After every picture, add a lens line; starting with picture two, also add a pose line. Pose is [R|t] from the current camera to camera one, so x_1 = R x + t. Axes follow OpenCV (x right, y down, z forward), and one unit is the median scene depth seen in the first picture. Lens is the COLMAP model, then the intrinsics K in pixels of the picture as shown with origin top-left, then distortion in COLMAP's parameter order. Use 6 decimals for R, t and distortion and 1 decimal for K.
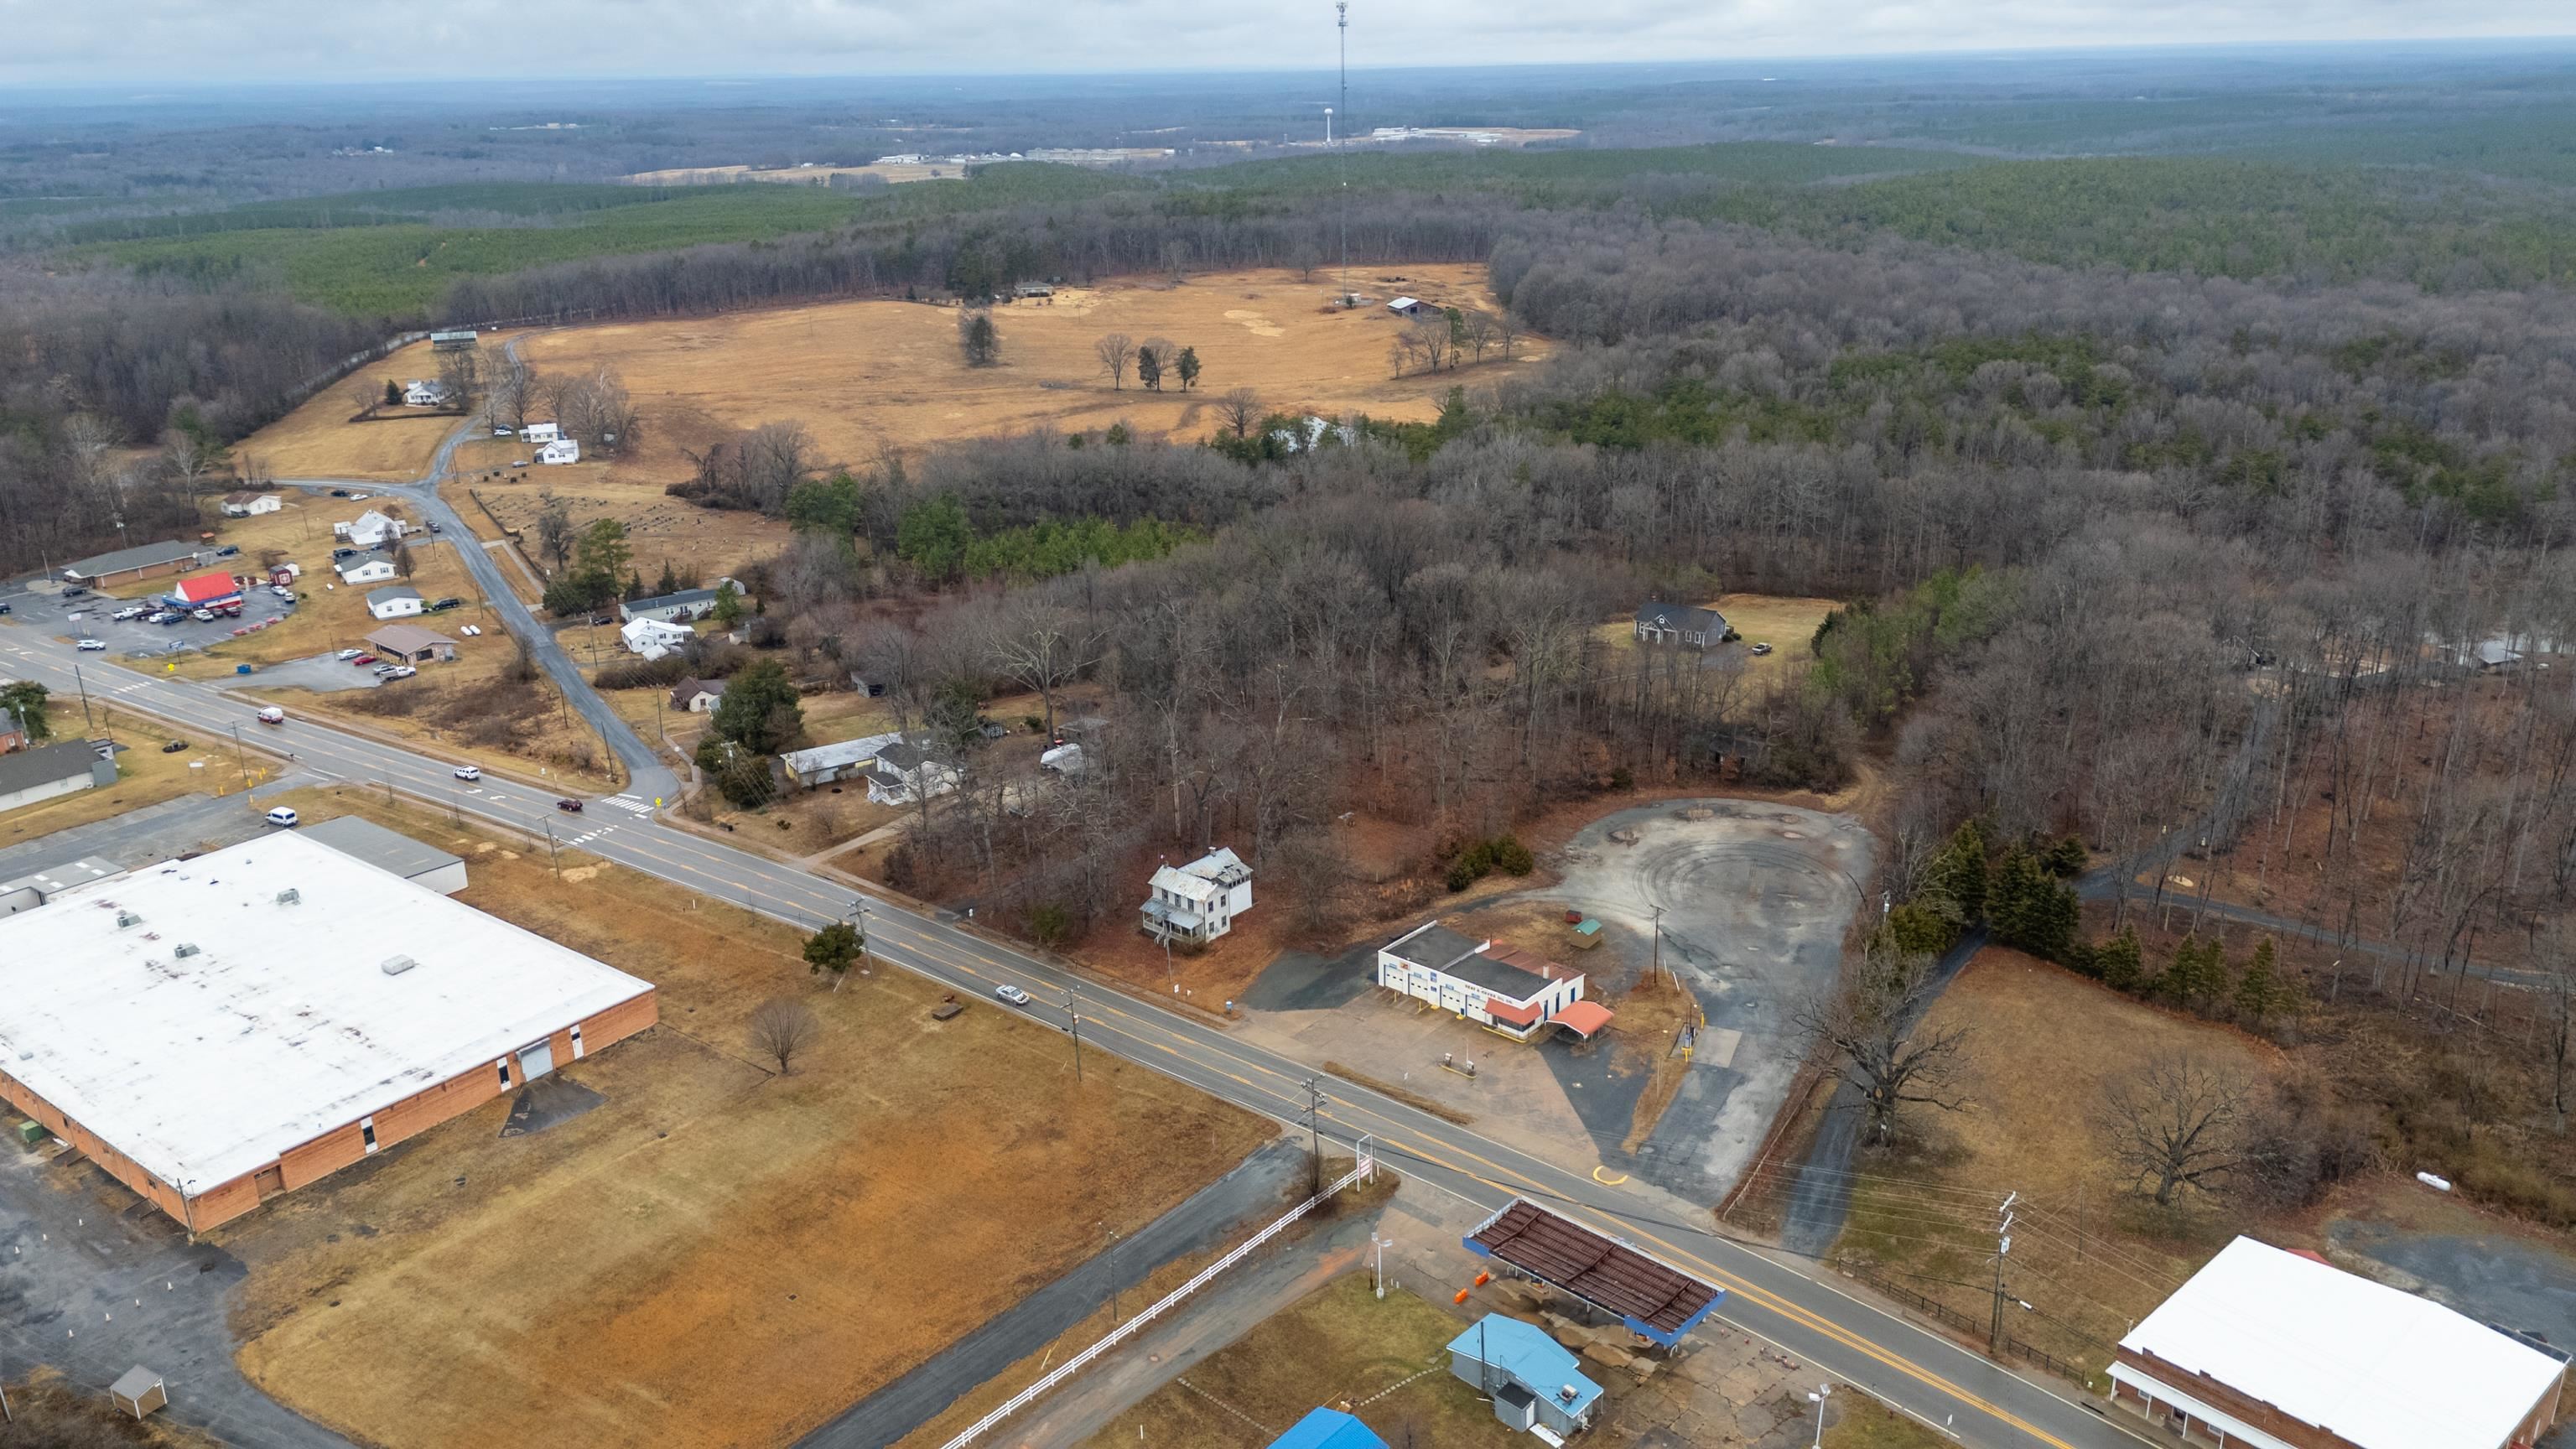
lens RADIAL K [[1887.5, 0, 1288.0], [0, 1887.5, 724.5], [0, 0, 1]] dist [0.104022, -0.120980]
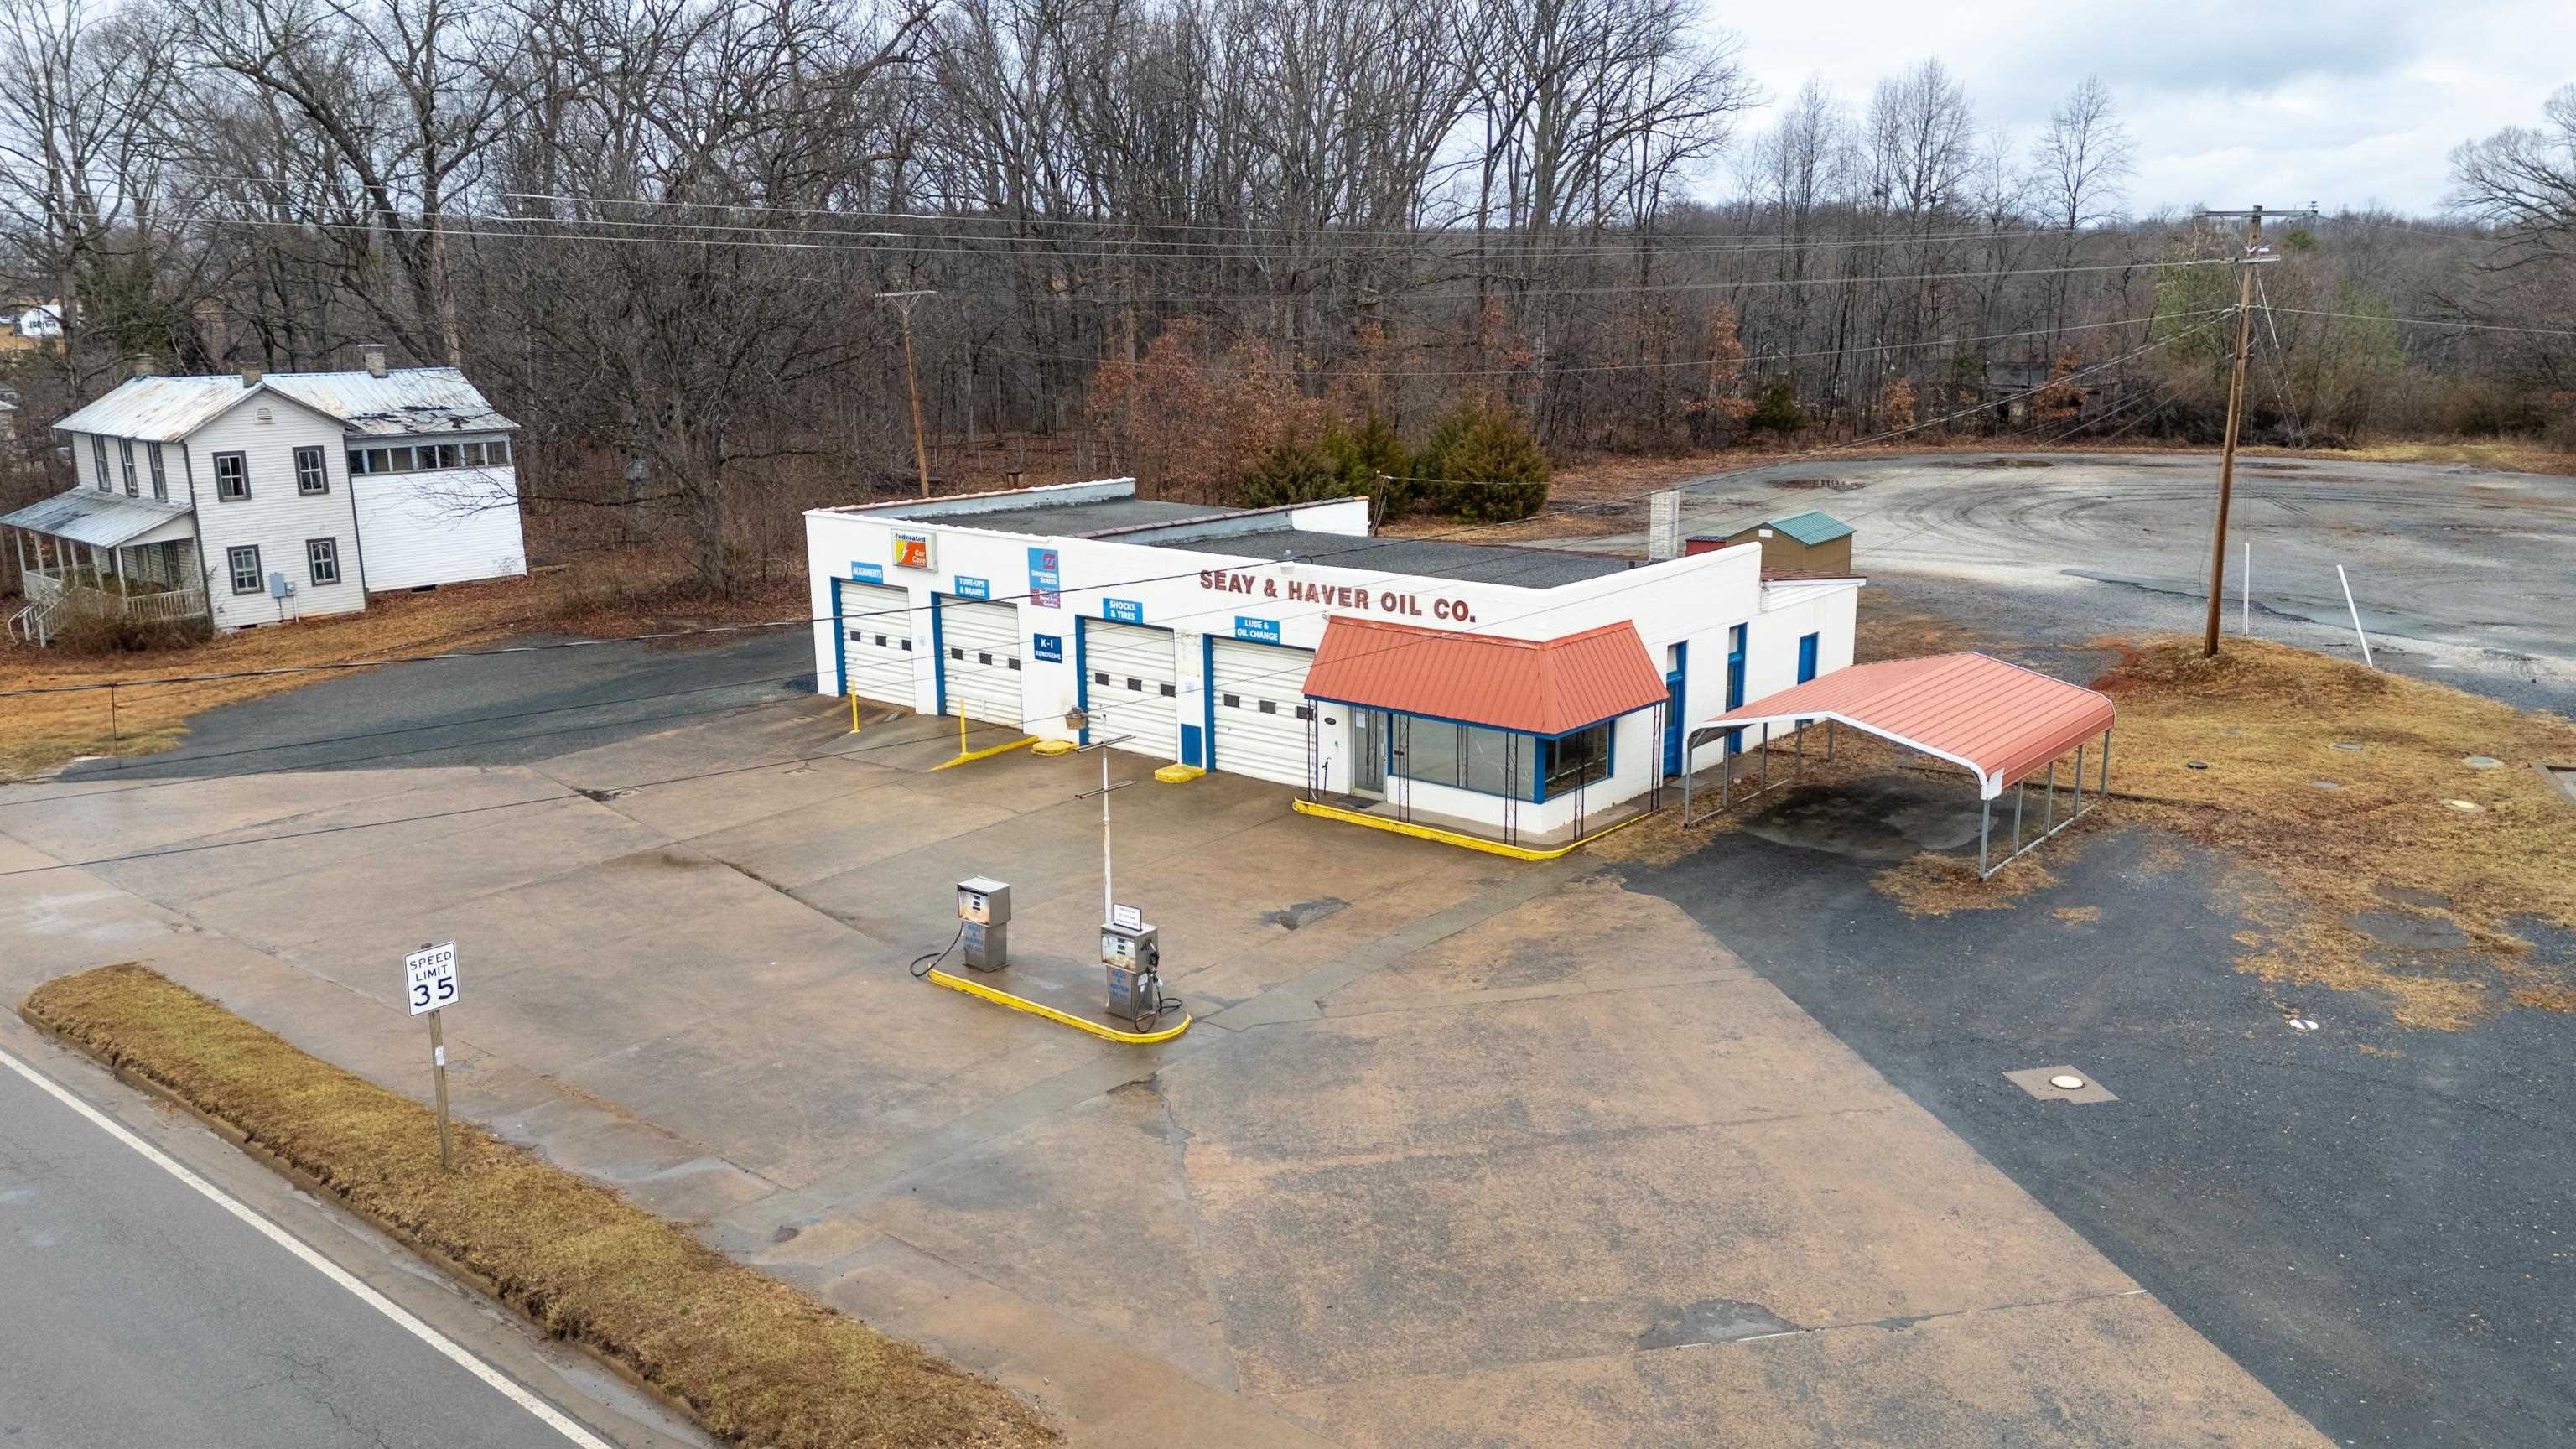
lens RADIAL K [[1887.5, 0, 1288.0], [0, 1887.5, 724.5], [0, 0, 1]] dist [0.104022, -0.120980]
pose [[0.999849, 0.006219, 0.016217, 0.091622], [-0.004367, 0.993721, -0.111803, 0.157531], [-0.016810, 0.111716, 0.993598, 0.769489]]
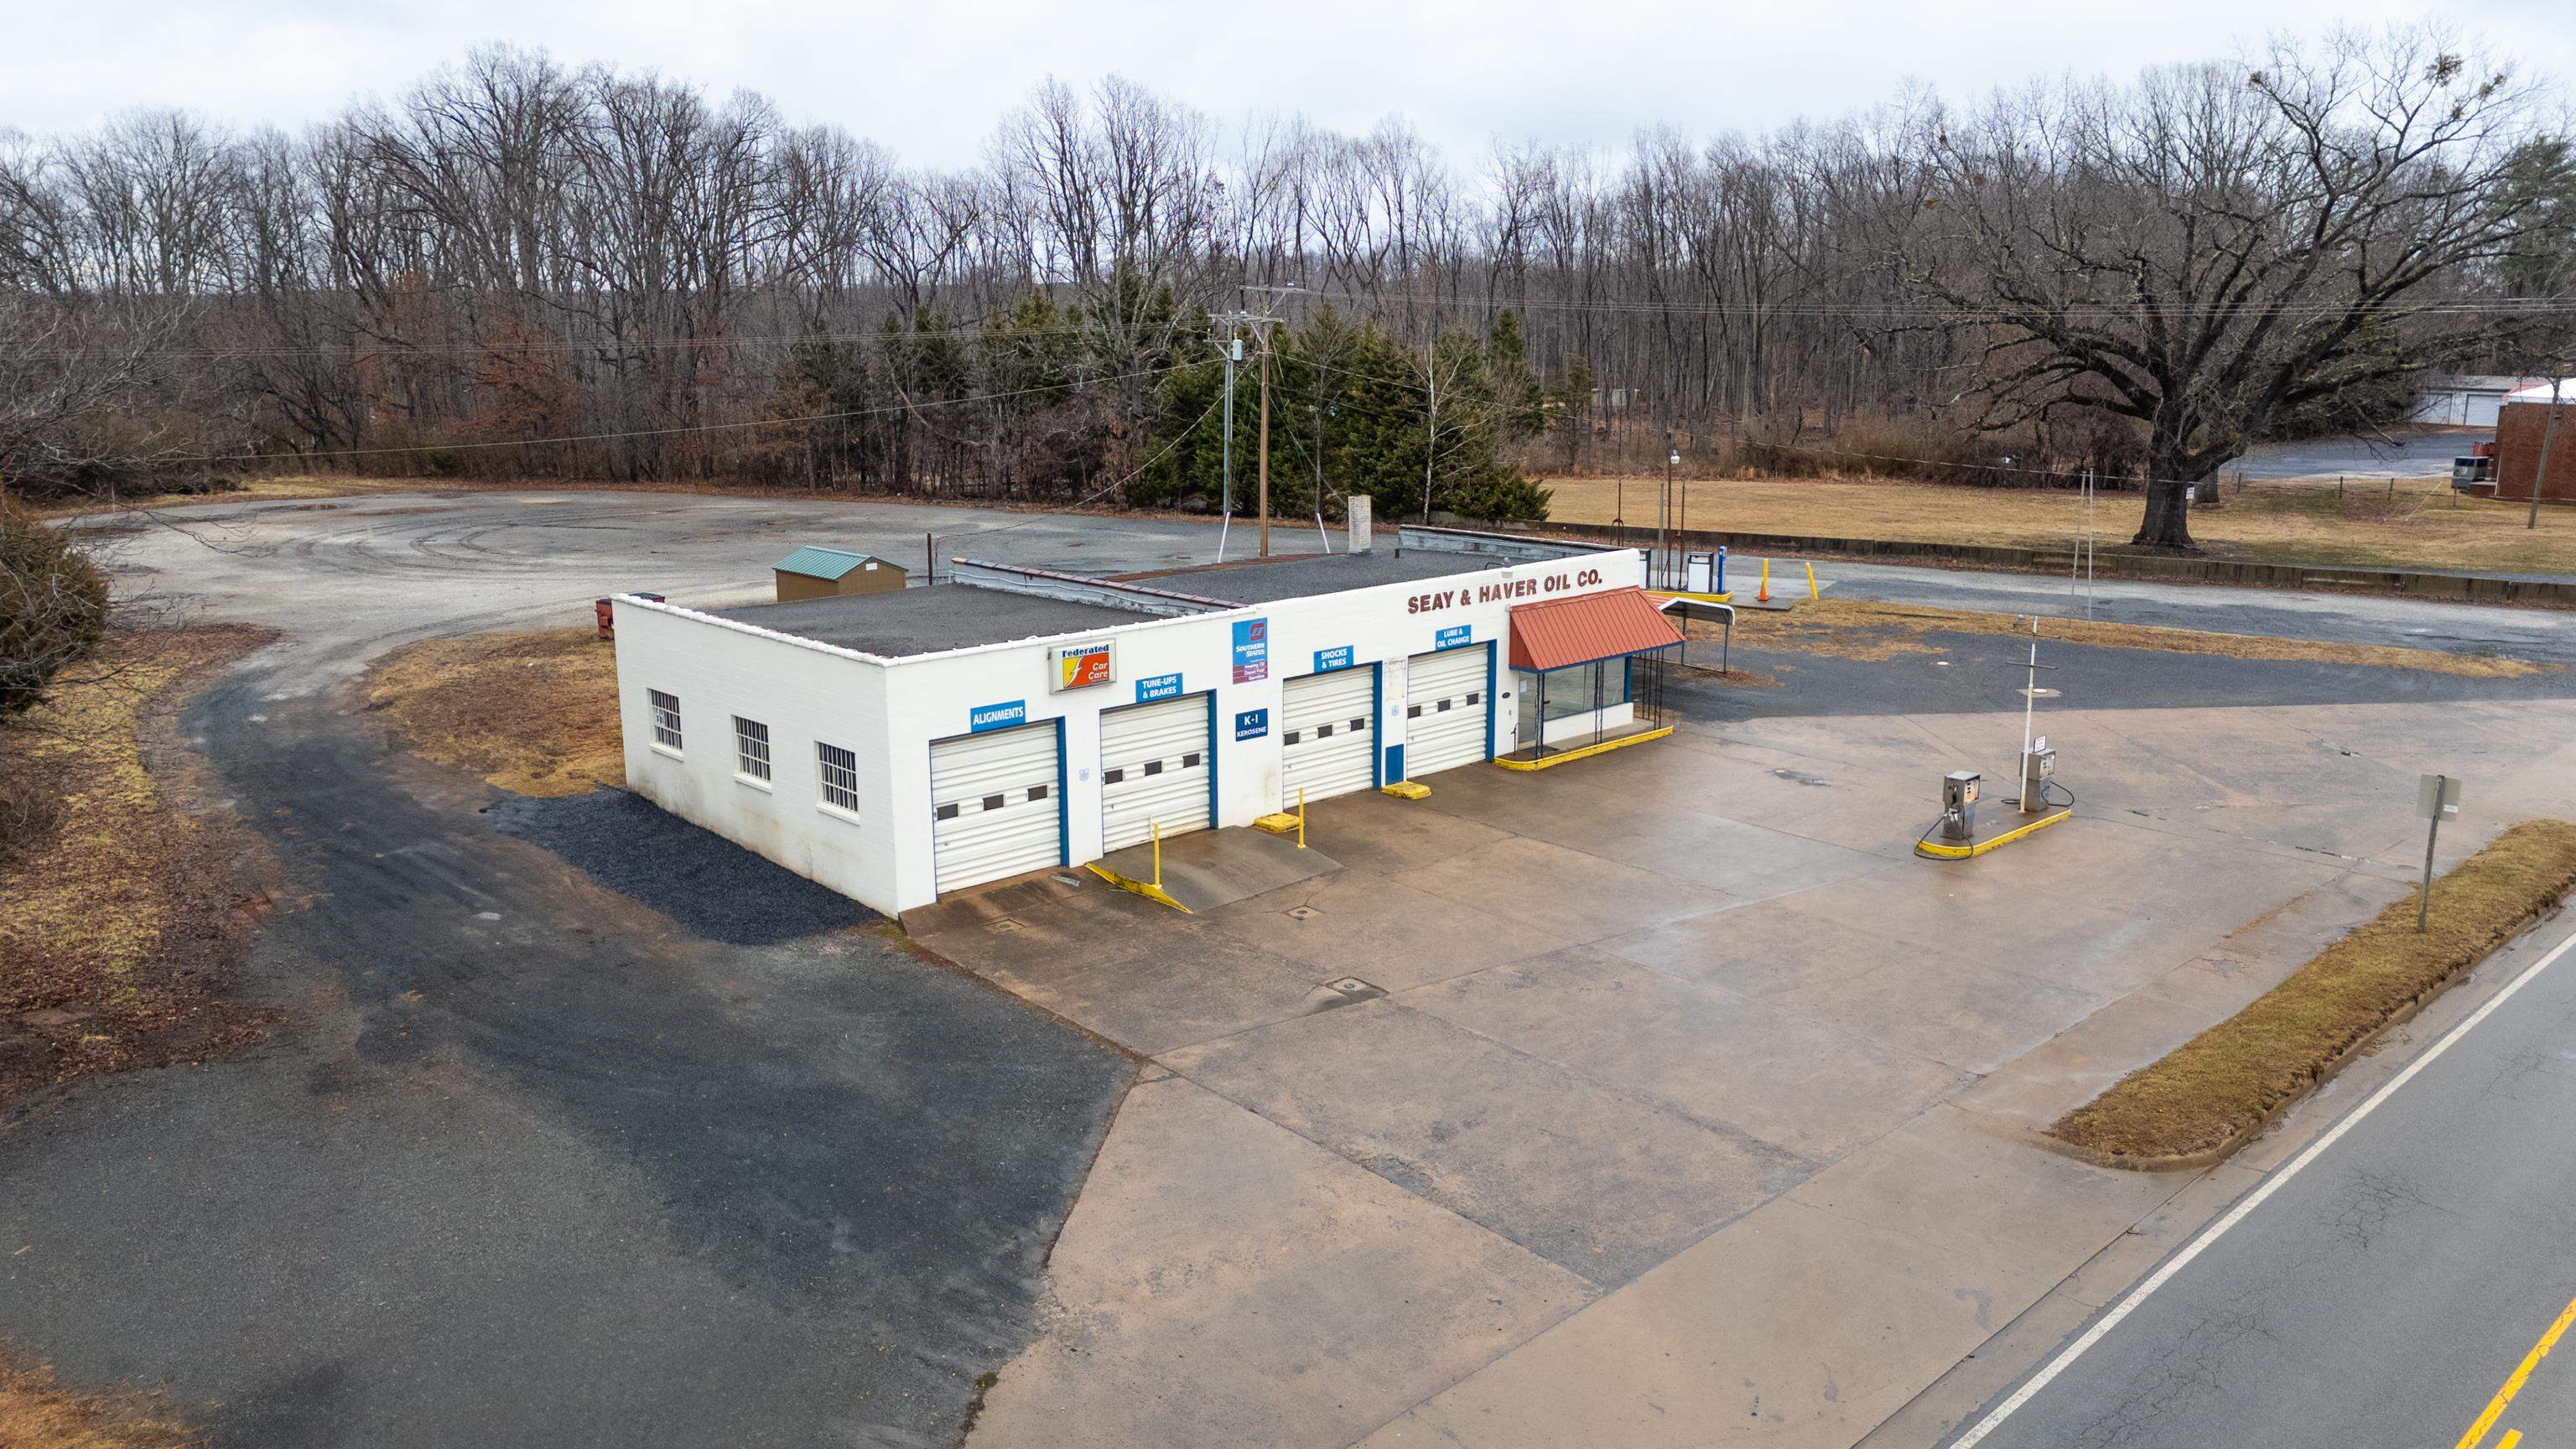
lens RADIAL K [[1887.5, 0, 1288.0], [0, 1887.5, 724.5], [0, 0, 1]] dist [0.104022, -0.120980]
pose [[0.109949, -0.197691, 0.974079, -0.084257], [0.332521, 0.930866, 0.151387, 0.108051], [-0.936665, 0.307257, 0.168084, 0.910262]]
